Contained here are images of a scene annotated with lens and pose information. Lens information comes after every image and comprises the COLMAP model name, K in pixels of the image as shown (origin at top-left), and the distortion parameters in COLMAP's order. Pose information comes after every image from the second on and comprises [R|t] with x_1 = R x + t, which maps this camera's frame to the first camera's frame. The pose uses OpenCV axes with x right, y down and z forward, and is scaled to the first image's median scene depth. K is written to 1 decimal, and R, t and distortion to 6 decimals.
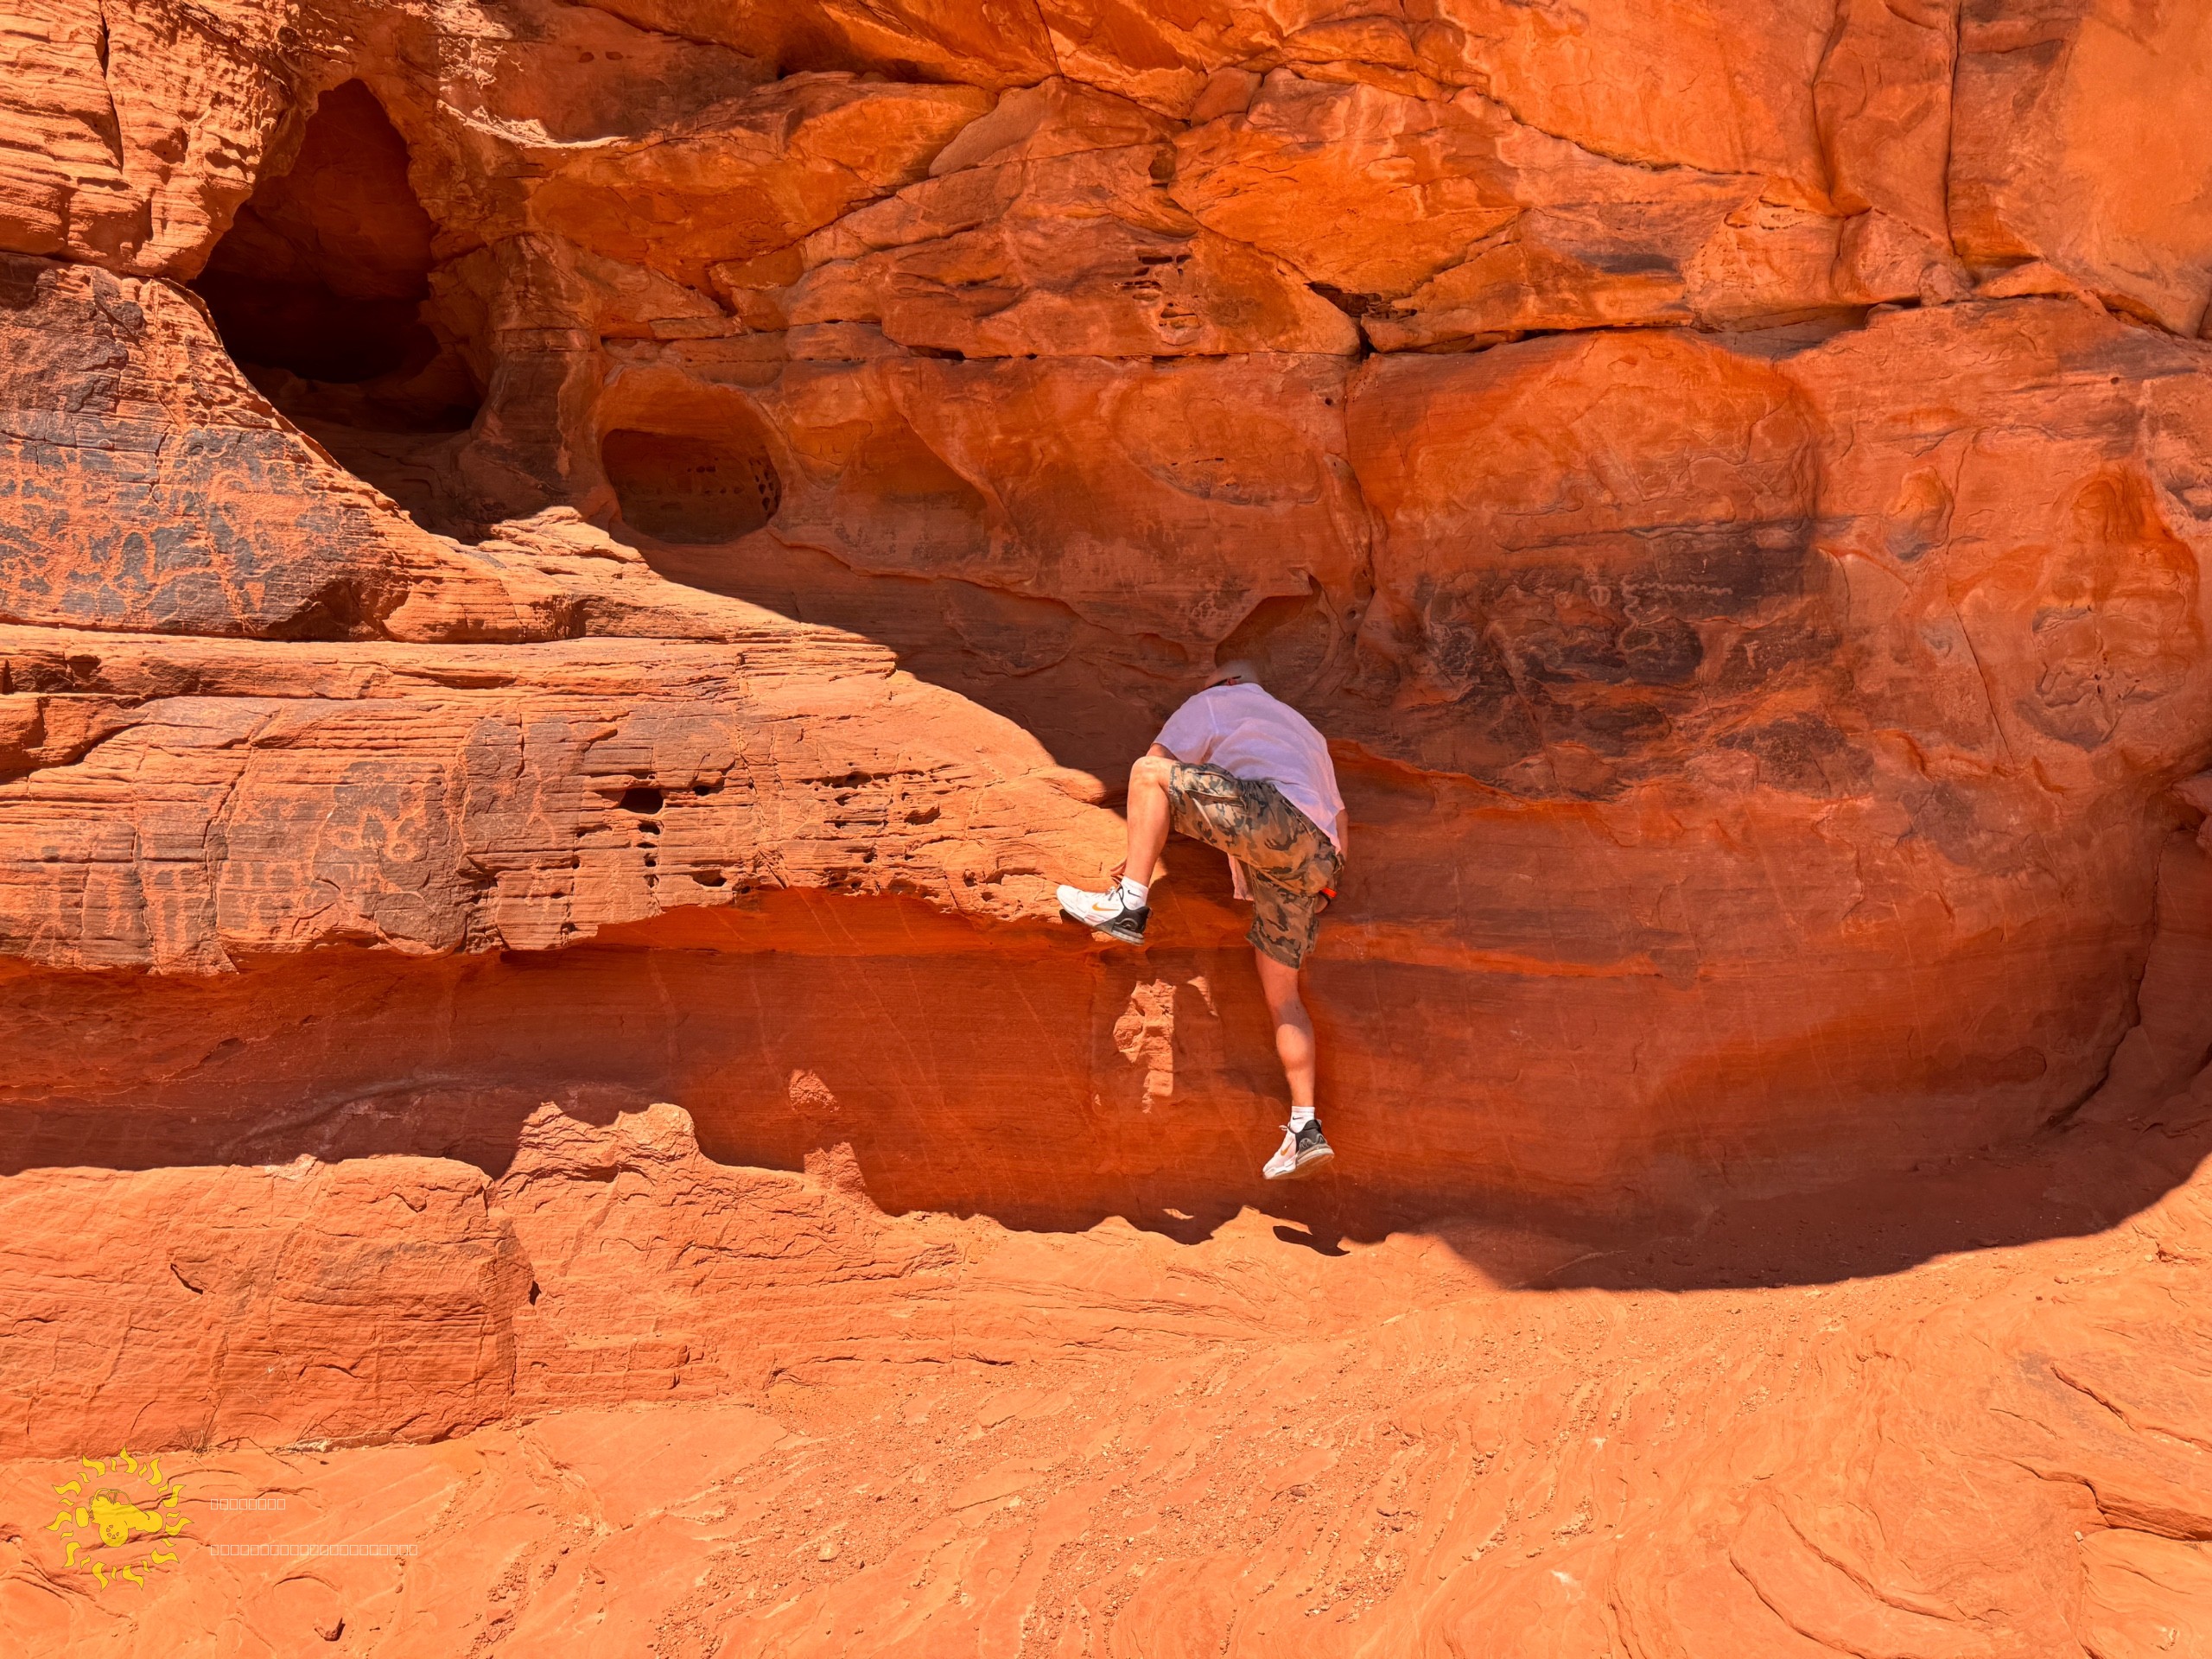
lens RADIAL K [[1567.2, 0, 1088.5], [0, 1567.2, 809.8], [0, 0, 1]] dist [0.038827, -0.042090]
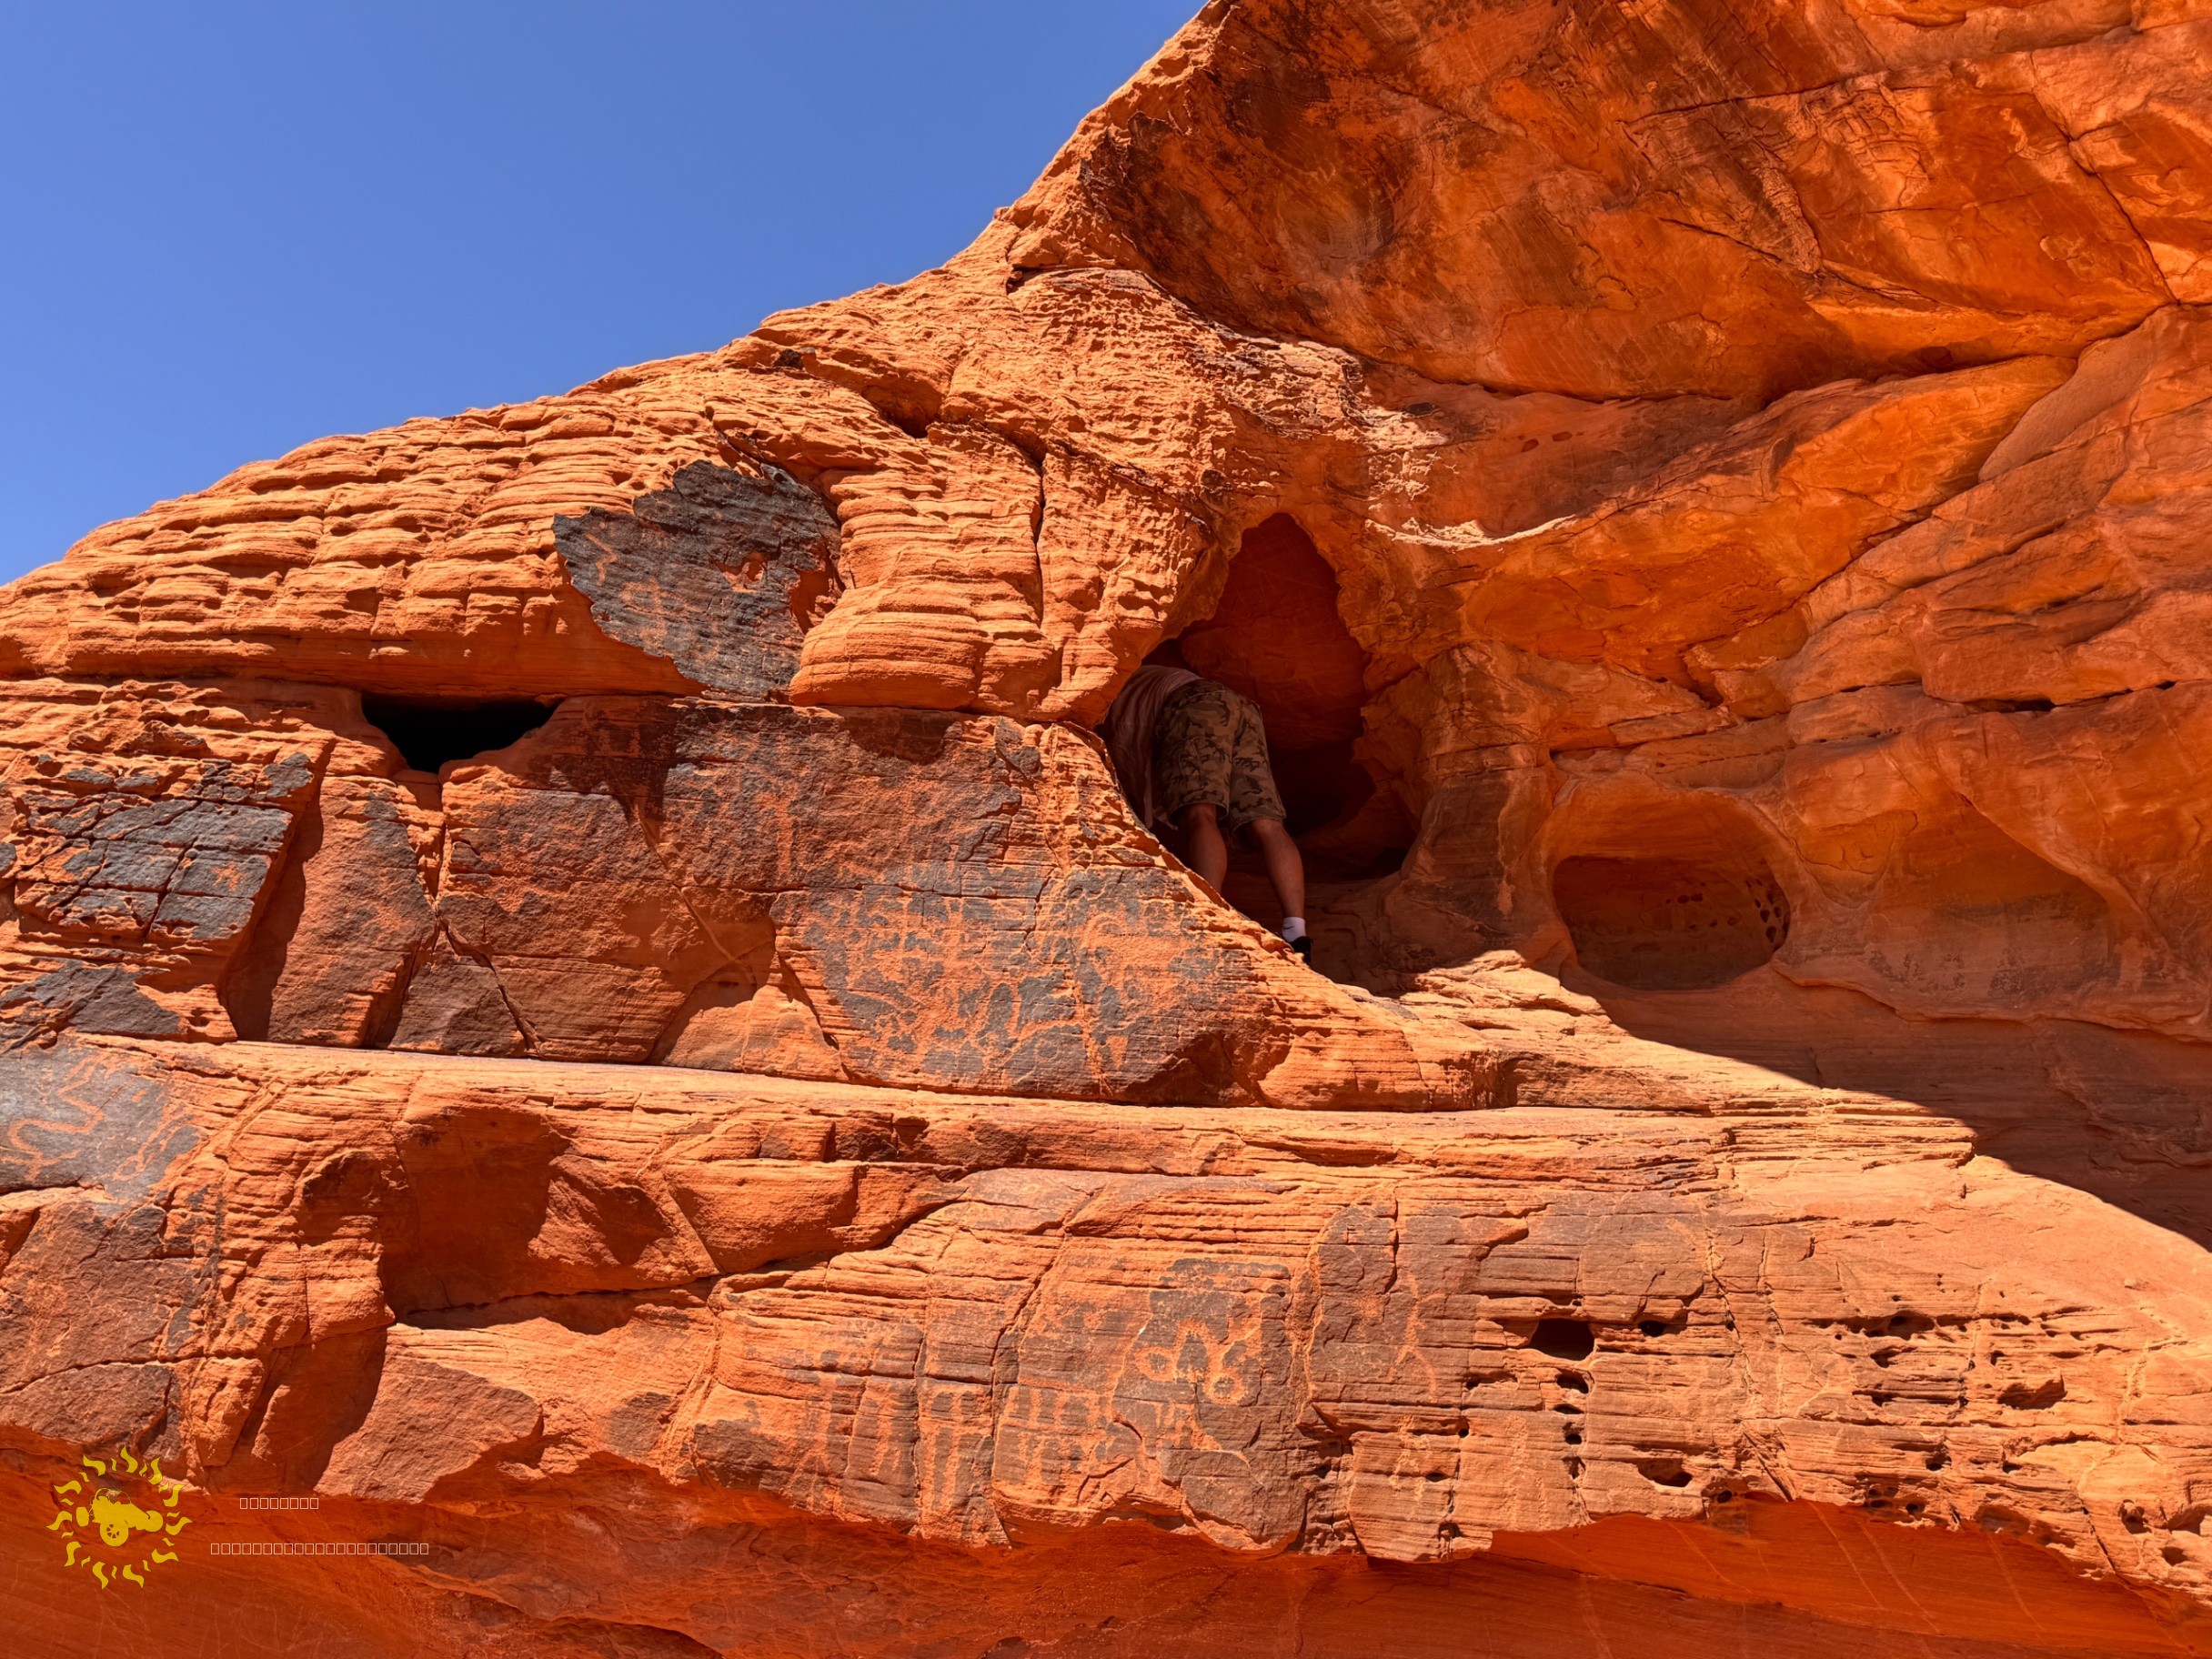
lens RADIAL K [[1691.3, 0, 1091.2], [0, 1691.3, 821.9], [0, 0, 1]] dist [0.166988, -0.324544]
pose [[0.825642, -0.101844, -0.554926, -0.015637], [-0.061969, 0.961252, -0.268616, -0.007232], [0.560781, 0.256168, 0.787339, 0.220176]]
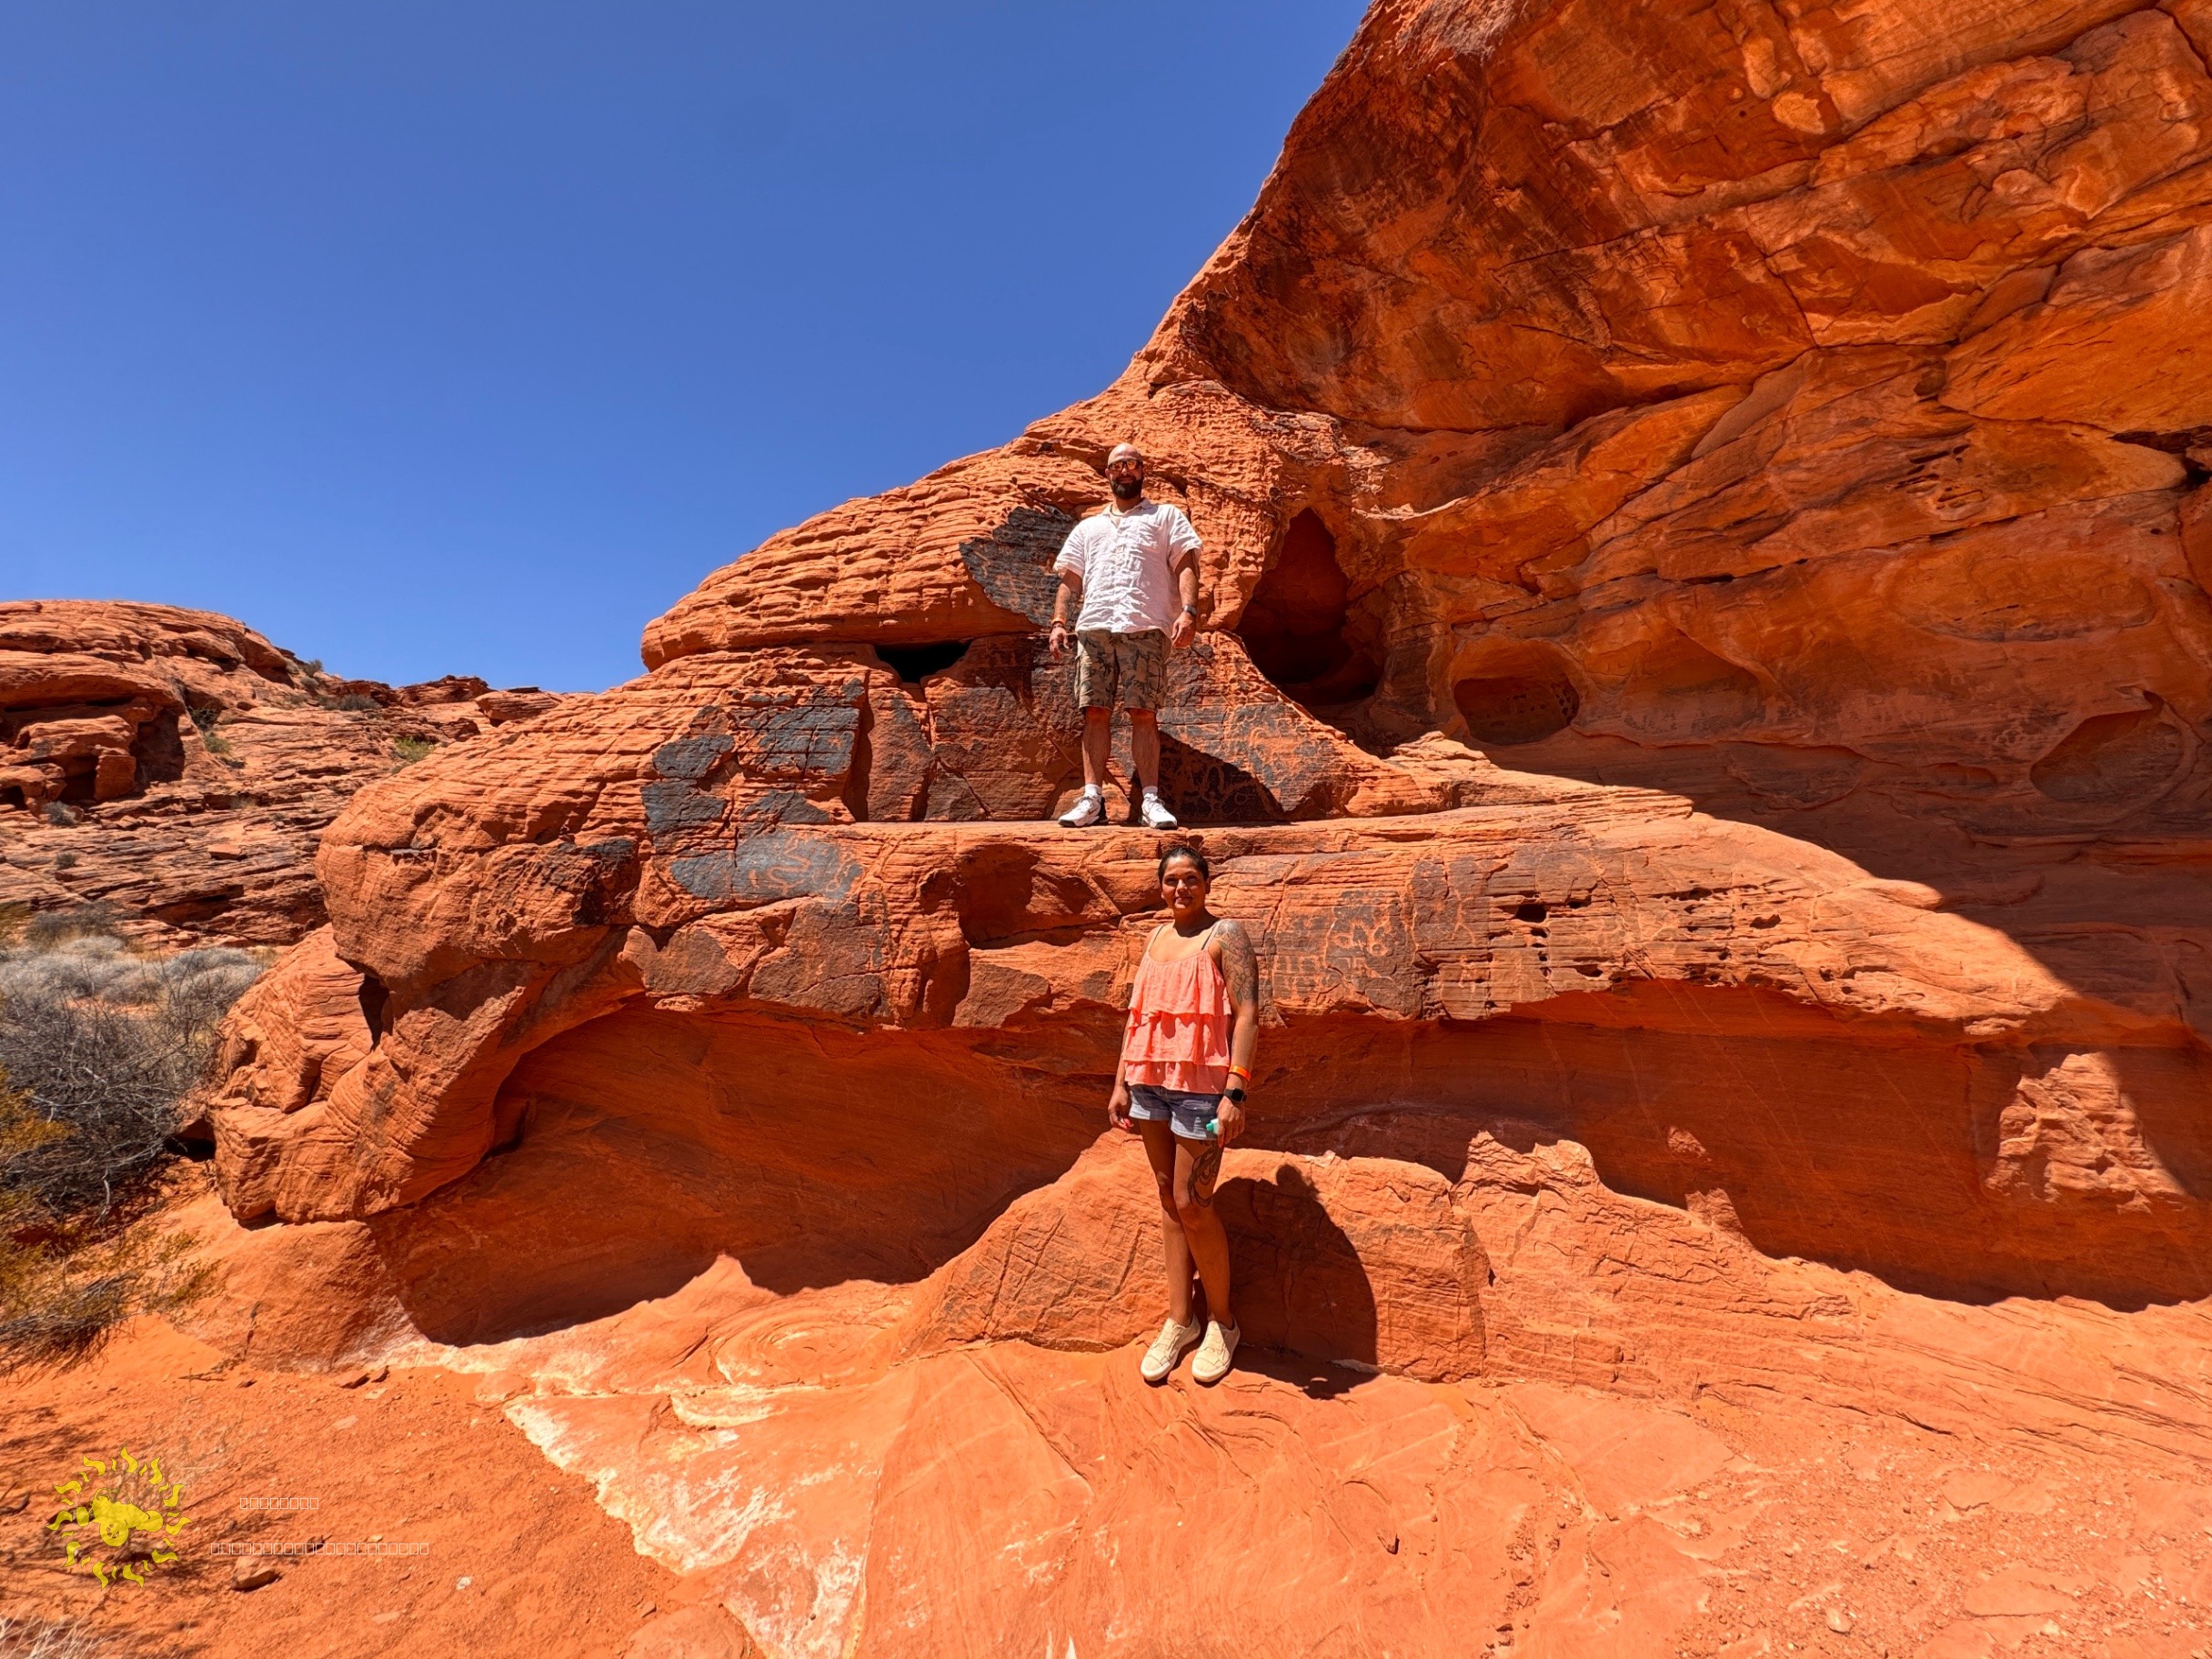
lens RADIAL K [[873.9, 0, 1104.8], [0, 873.9, 830.4], [0, 0, 1]] dist [-0.002490, -0.000035]
pose [[0.804980, -0.076141, -0.588396, -0.117553], [0.012926, 0.993746, -0.110912, 0.001969], [0.593161, 0.081677, 0.800930, 0.133843]]
